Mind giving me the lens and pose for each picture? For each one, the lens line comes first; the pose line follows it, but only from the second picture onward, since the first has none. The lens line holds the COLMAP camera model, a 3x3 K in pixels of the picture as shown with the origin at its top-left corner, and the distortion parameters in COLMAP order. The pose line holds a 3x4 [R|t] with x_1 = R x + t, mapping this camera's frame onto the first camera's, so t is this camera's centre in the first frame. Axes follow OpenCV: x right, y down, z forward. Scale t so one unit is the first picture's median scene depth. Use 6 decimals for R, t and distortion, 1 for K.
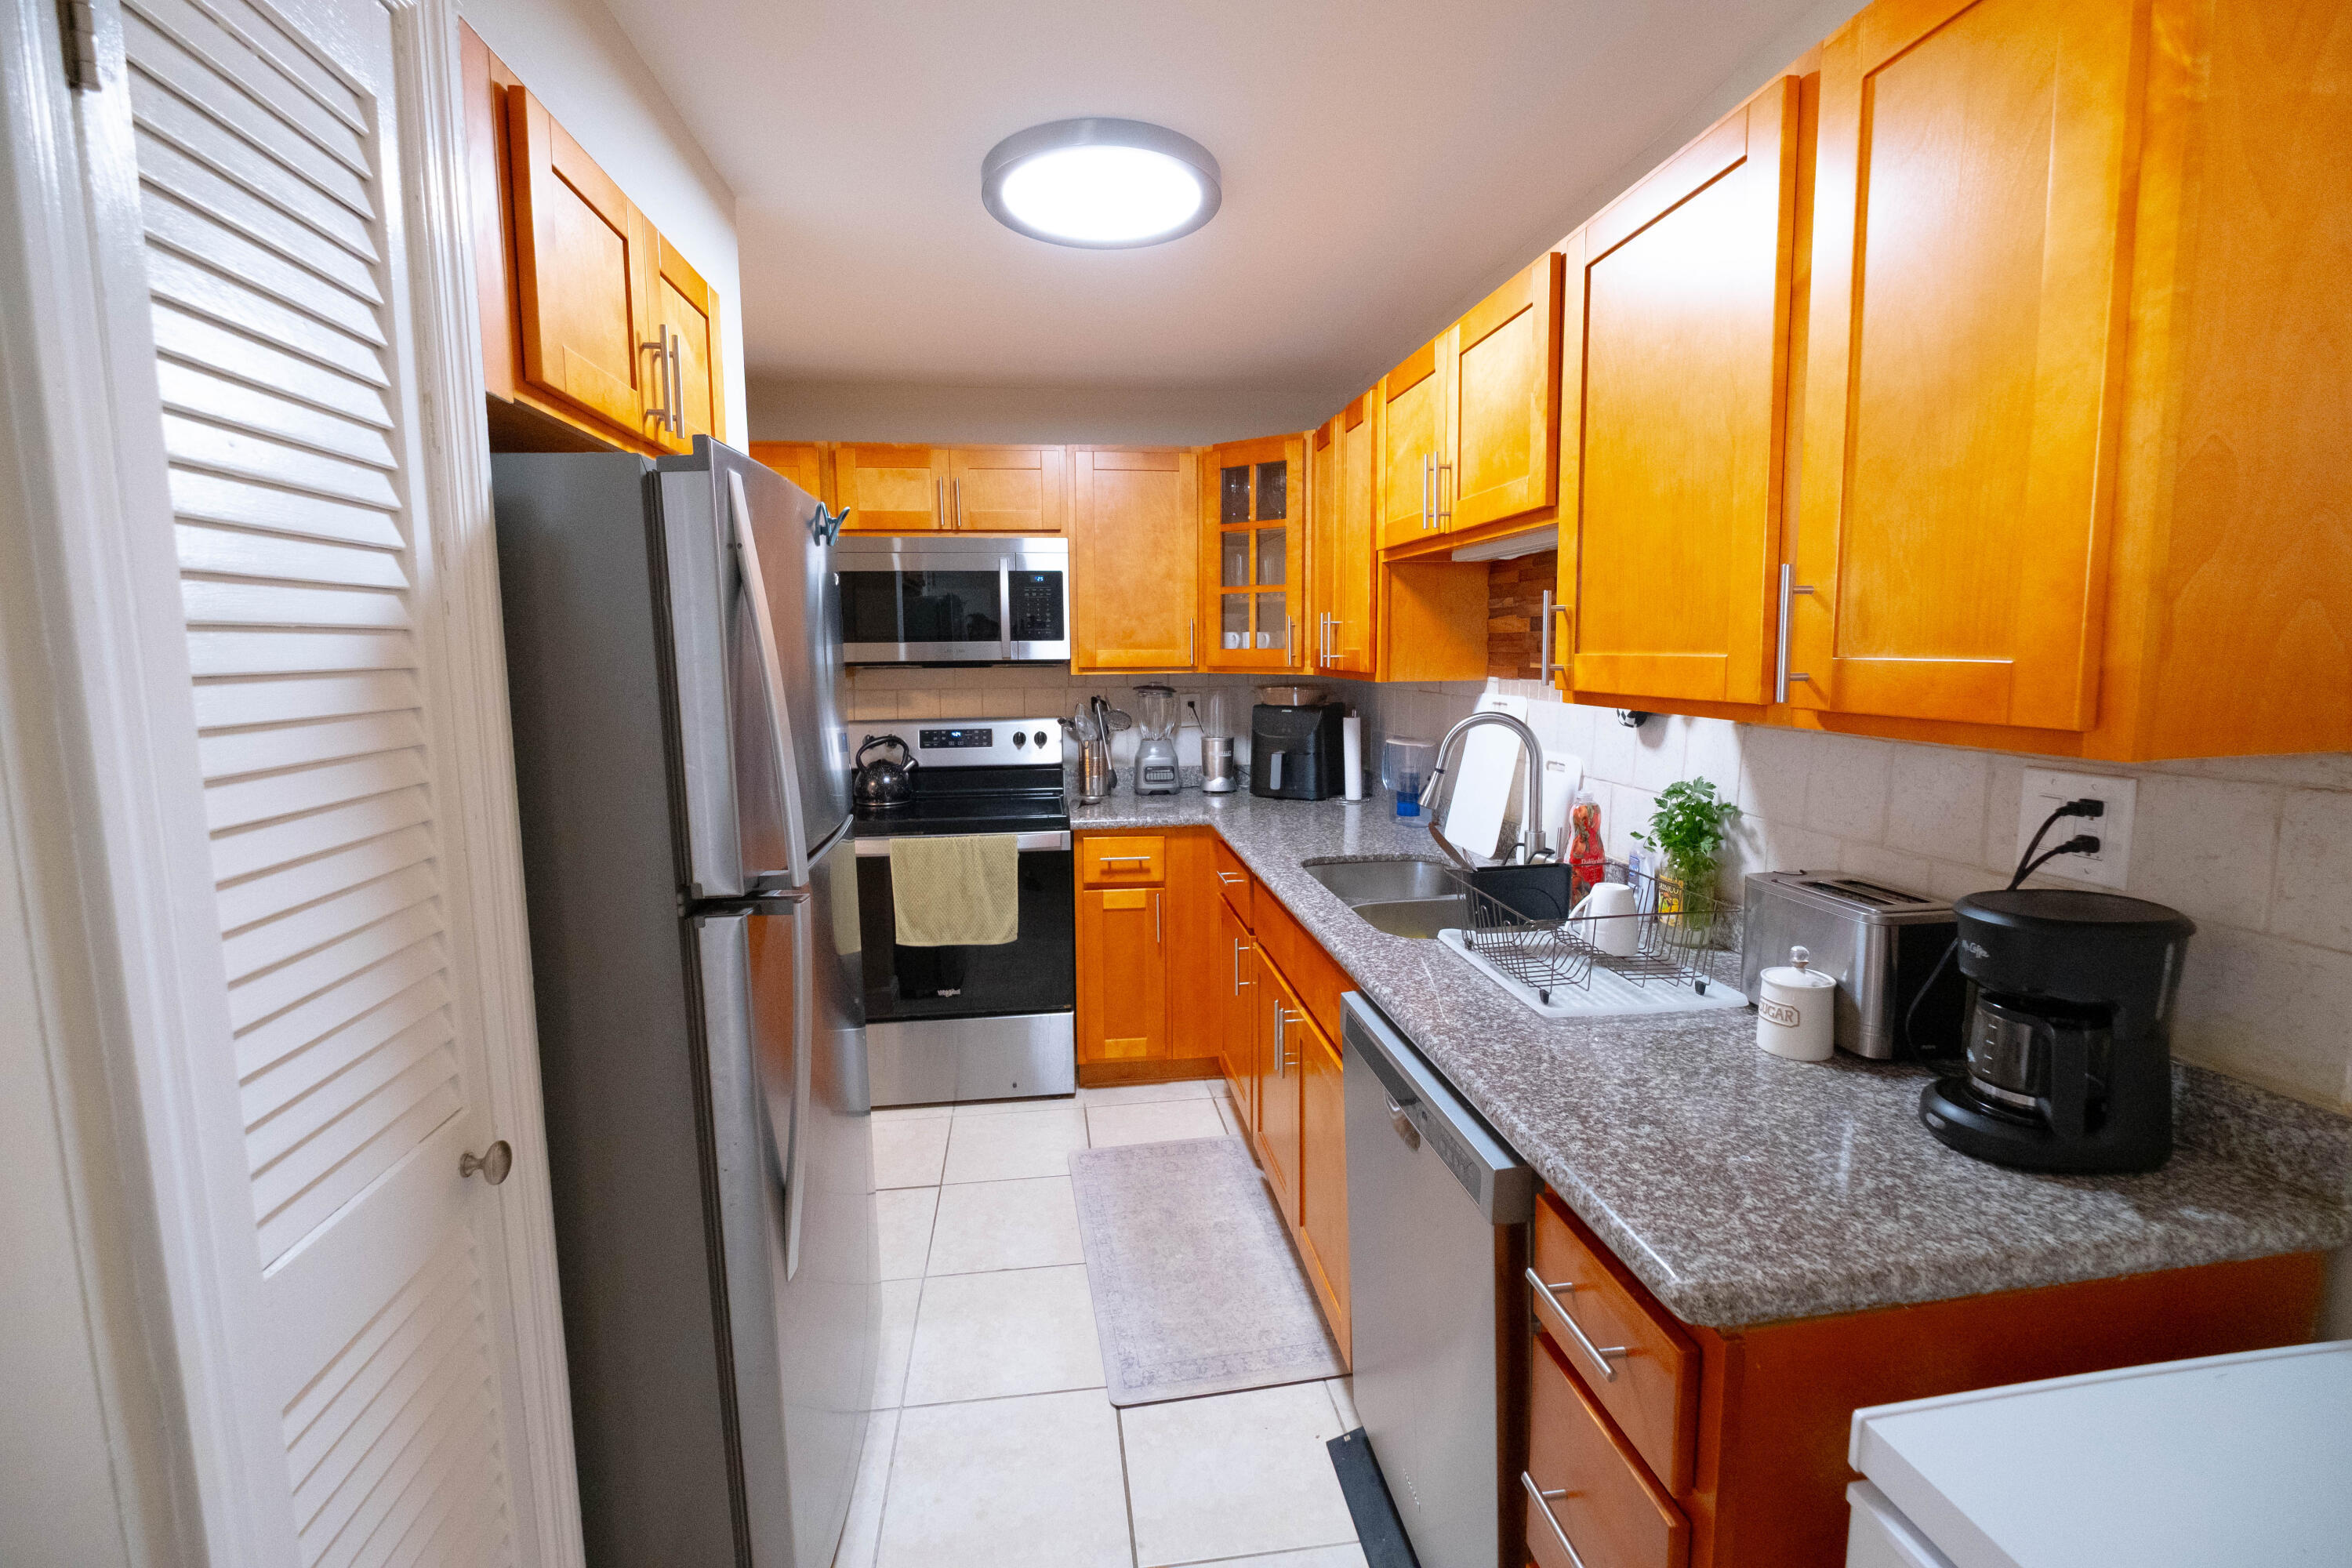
lens RADIAL K [[1026.6, 0, 1171.0], [0, 1026.6, 770.6], [0, 0, 1]] dist [-0.000899, -0.003141]
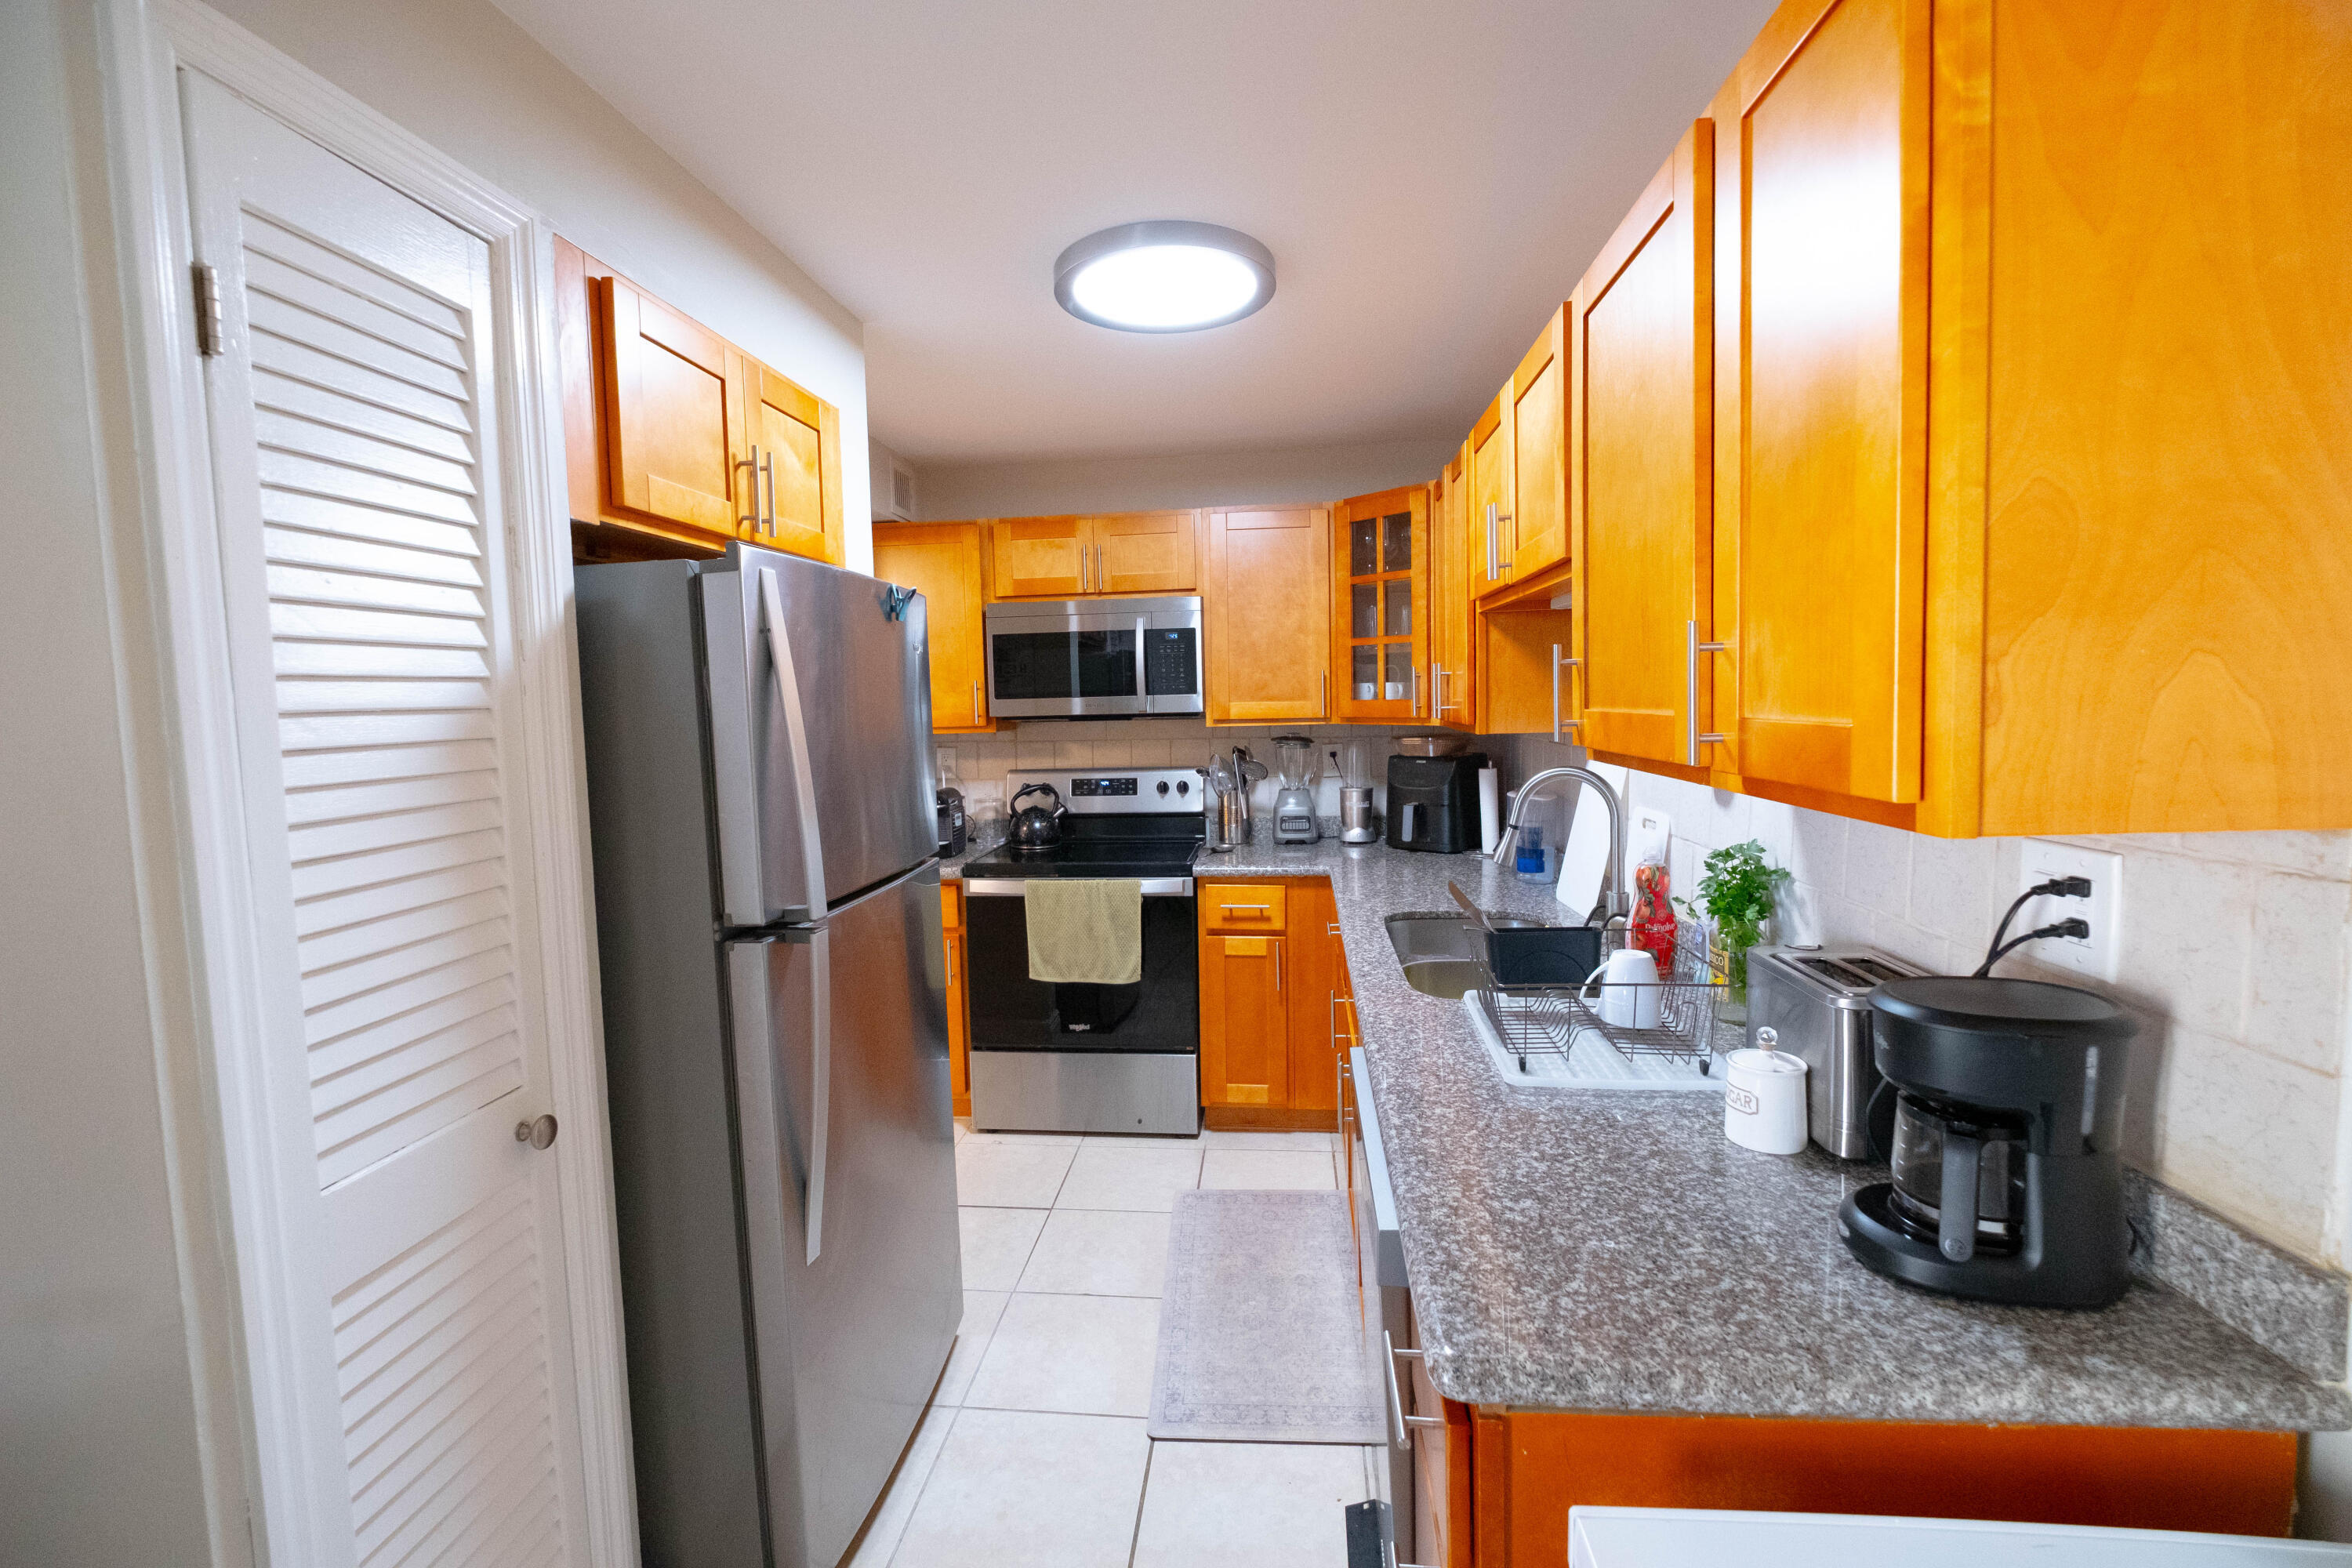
lens RADIAL K [[1025.1, 0, 1166.8], [0, 1025.1, 776.1], [0, 0, 1]] dist [-0.001444, -0.000930]
pose [[0.969564, 0.004726, -0.244794, 0.185717], [-0.014143, 0.999225, -0.036723, -0.007581], [0.244431, 0.039067, 0.968879, -0.019544]]
